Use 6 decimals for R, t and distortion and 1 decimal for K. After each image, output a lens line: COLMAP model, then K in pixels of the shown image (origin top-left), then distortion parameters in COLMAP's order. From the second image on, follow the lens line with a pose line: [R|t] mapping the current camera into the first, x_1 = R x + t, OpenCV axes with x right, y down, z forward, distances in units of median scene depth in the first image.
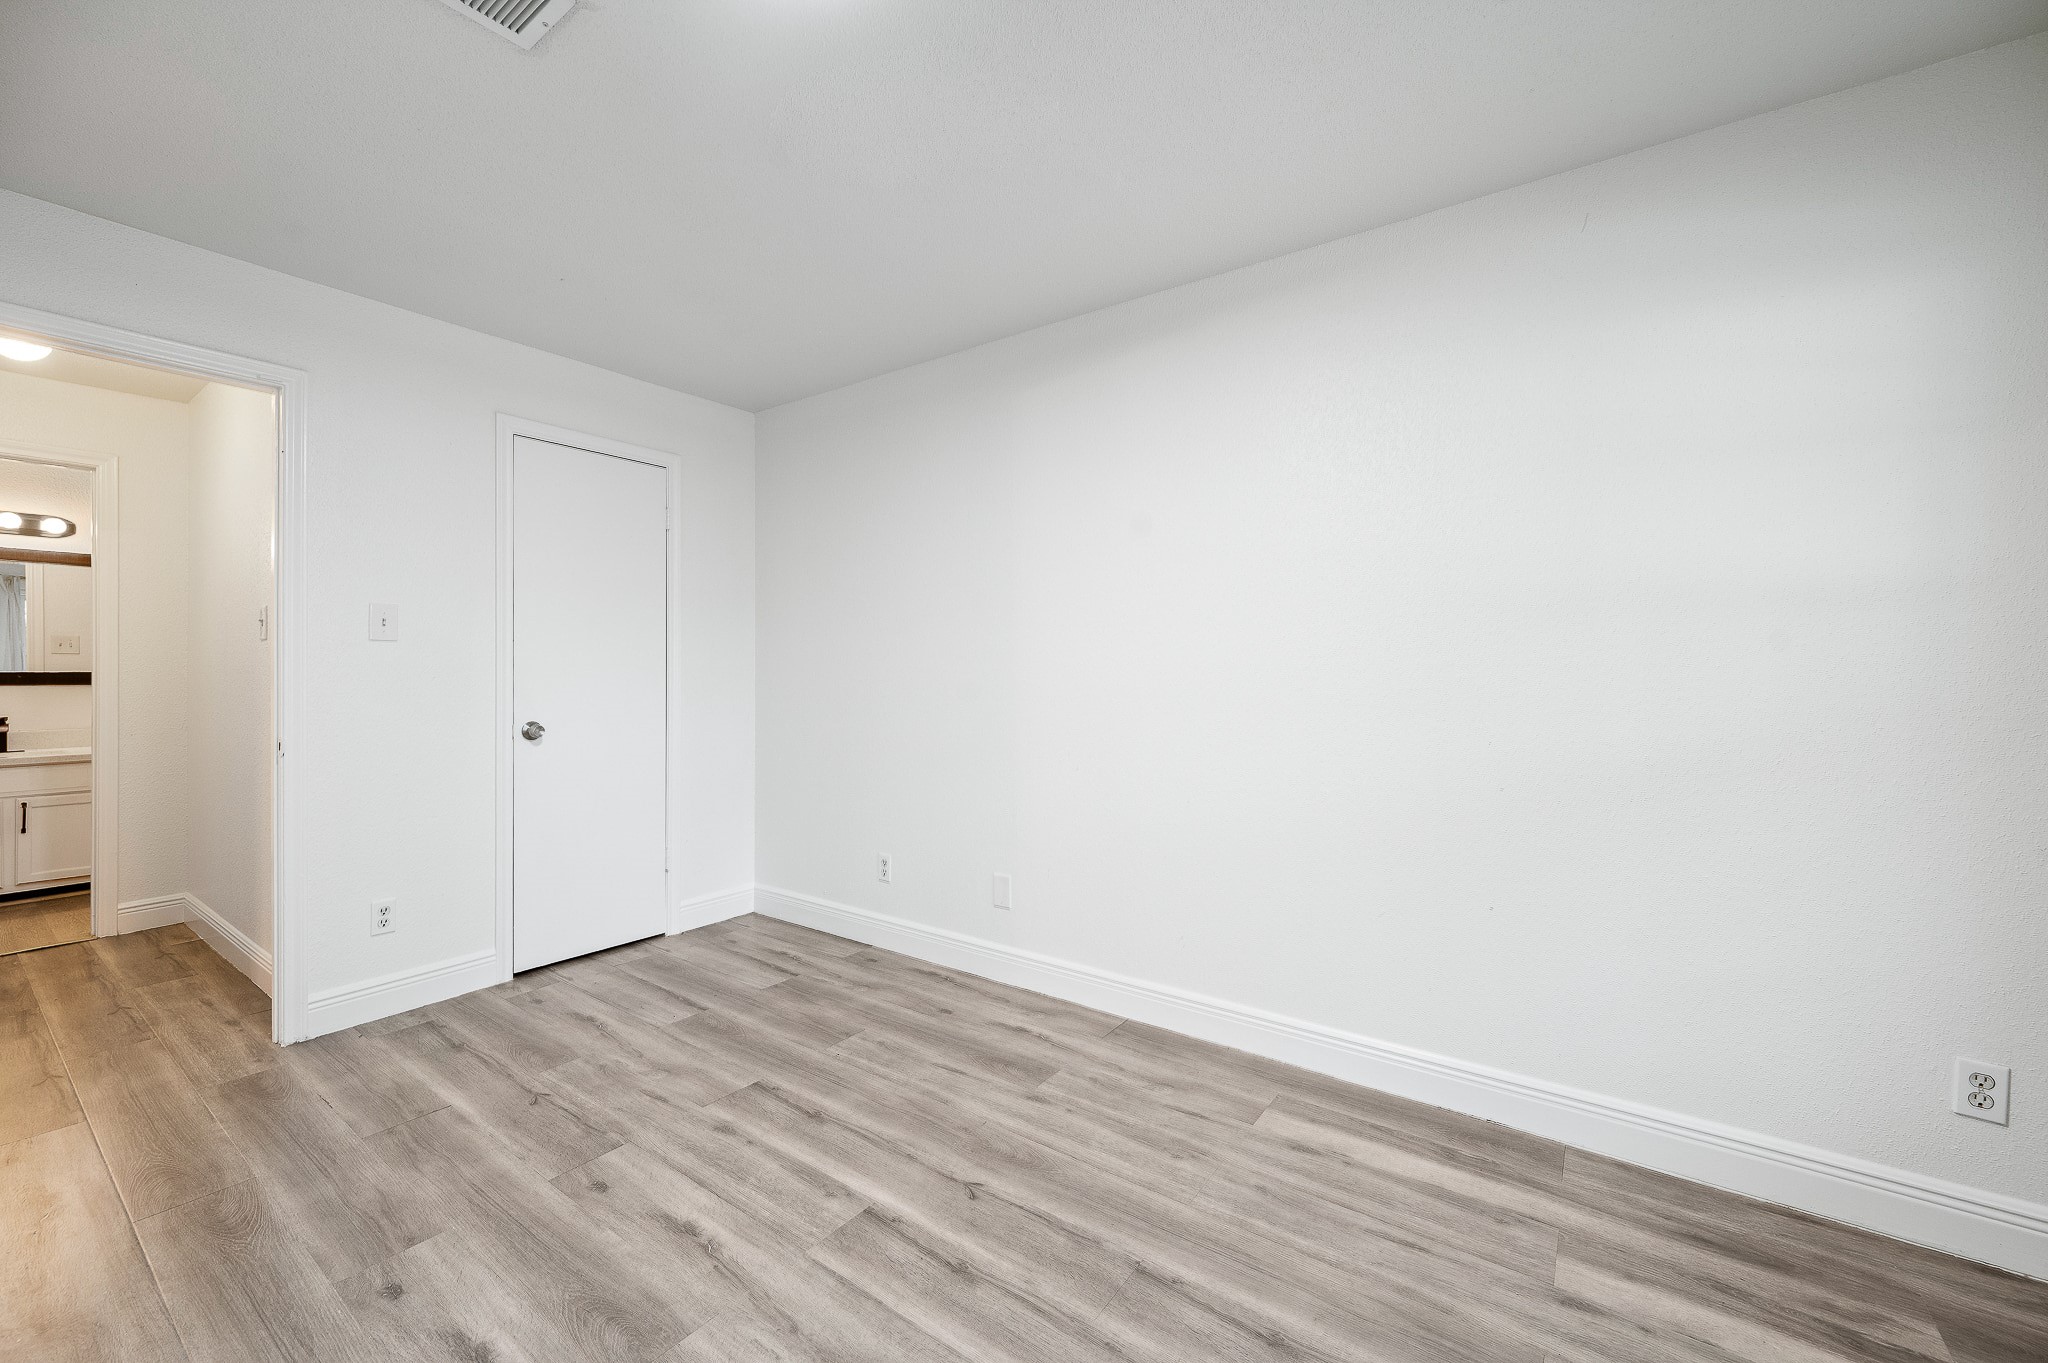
lens RADIAL K [[818.2, 0, 1025.6], [0, 818.2, 674.2], [0, 0, 1]] dist [-0.001499, 0.001155]
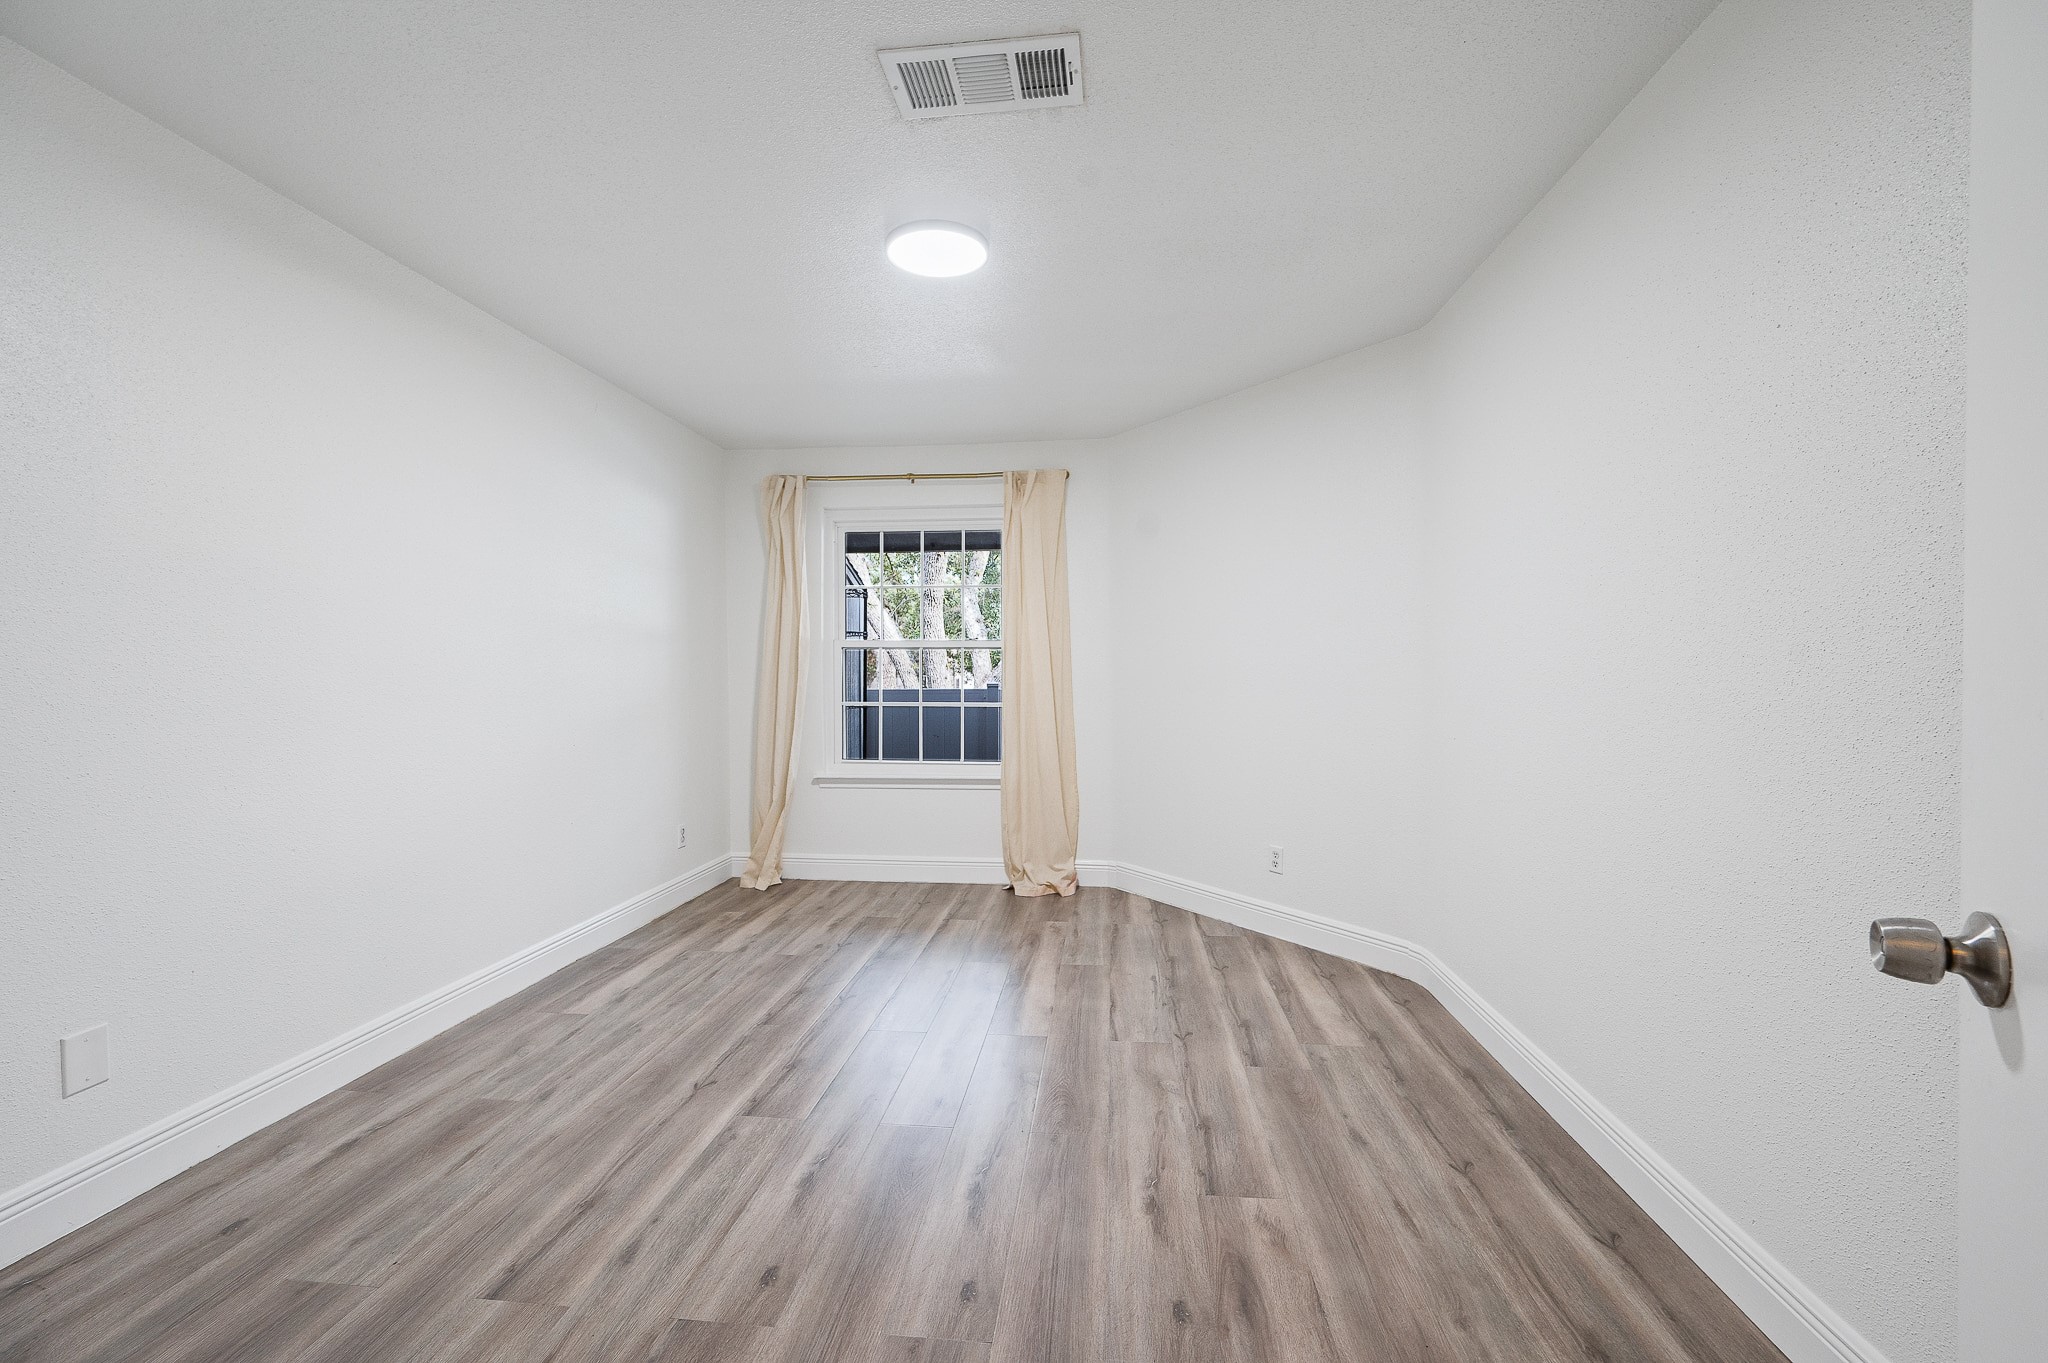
lens RADIAL K [[818.2, 0, 1025.3], [0, 818.2, 675.9], [0, 0, 1]] dist [-0.001499, 0.001155]
pose [[-0.492174, -0.005300, 0.870481, -1.250903], [0.006906, 0.999926, 0.009993, -0.000831], [-0.870469, 0.010930, -0.492101, 1.065609]]
